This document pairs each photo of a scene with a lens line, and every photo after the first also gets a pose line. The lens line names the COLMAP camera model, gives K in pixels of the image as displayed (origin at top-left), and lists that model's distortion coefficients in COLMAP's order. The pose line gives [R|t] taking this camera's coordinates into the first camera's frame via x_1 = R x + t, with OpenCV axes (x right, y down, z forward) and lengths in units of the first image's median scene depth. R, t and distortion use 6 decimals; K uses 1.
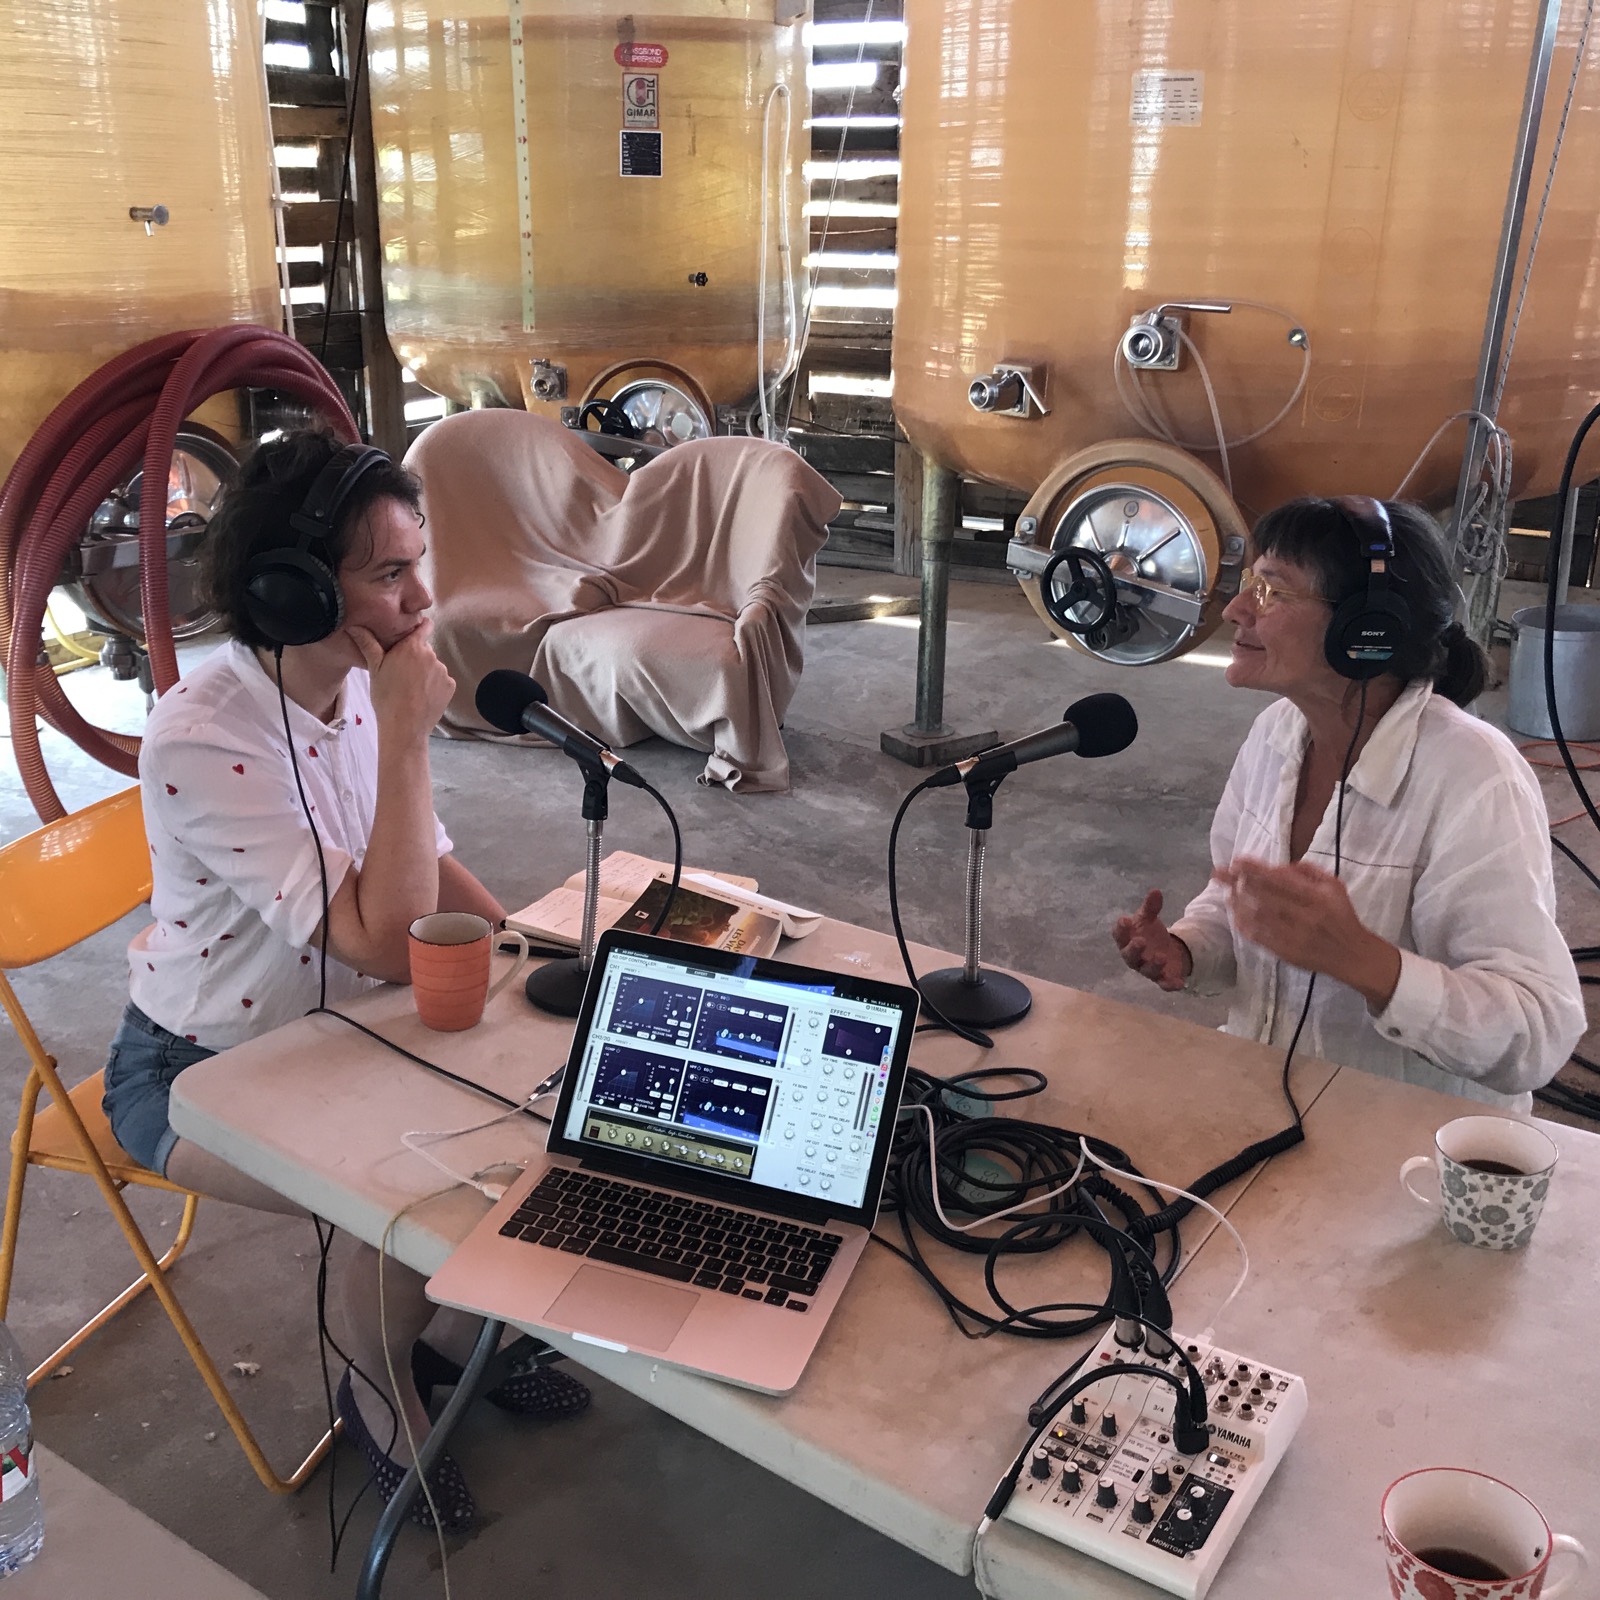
lens RADIAL K [[1718.4, 0, 800.0], [0, 1718.4, 800.0], [0, 0, 1]] dist [-0.005407, -0.034725]
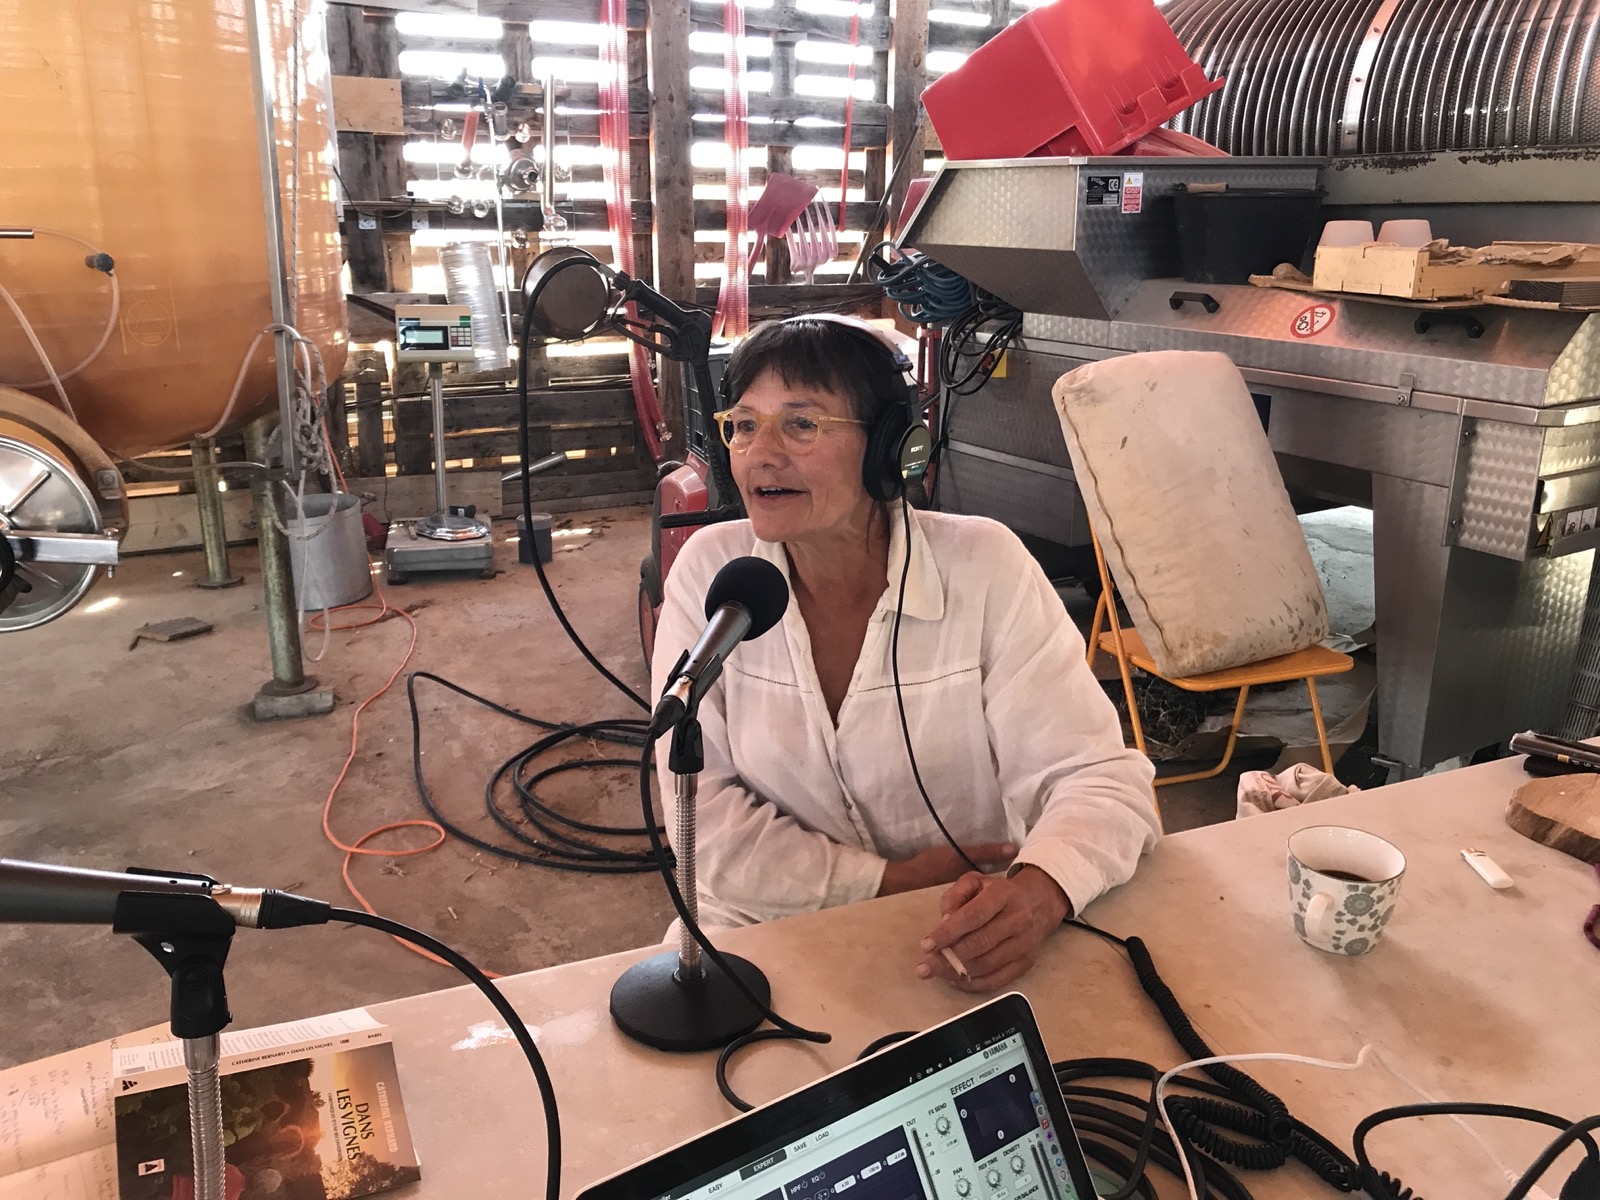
lens RADIAL K [[1284.2, 0, 800.0], [0, 1284.2, 600.0], [0, 0, 1]] dist [0.063769, -0.252037]
pose [[0.508466, -0.223666, 0.831526, -0.319034], [0.268116, 0.958795, 0.093950, -0.098414], [-0.818276, 0.175175, 0.547483, 0.651438]]
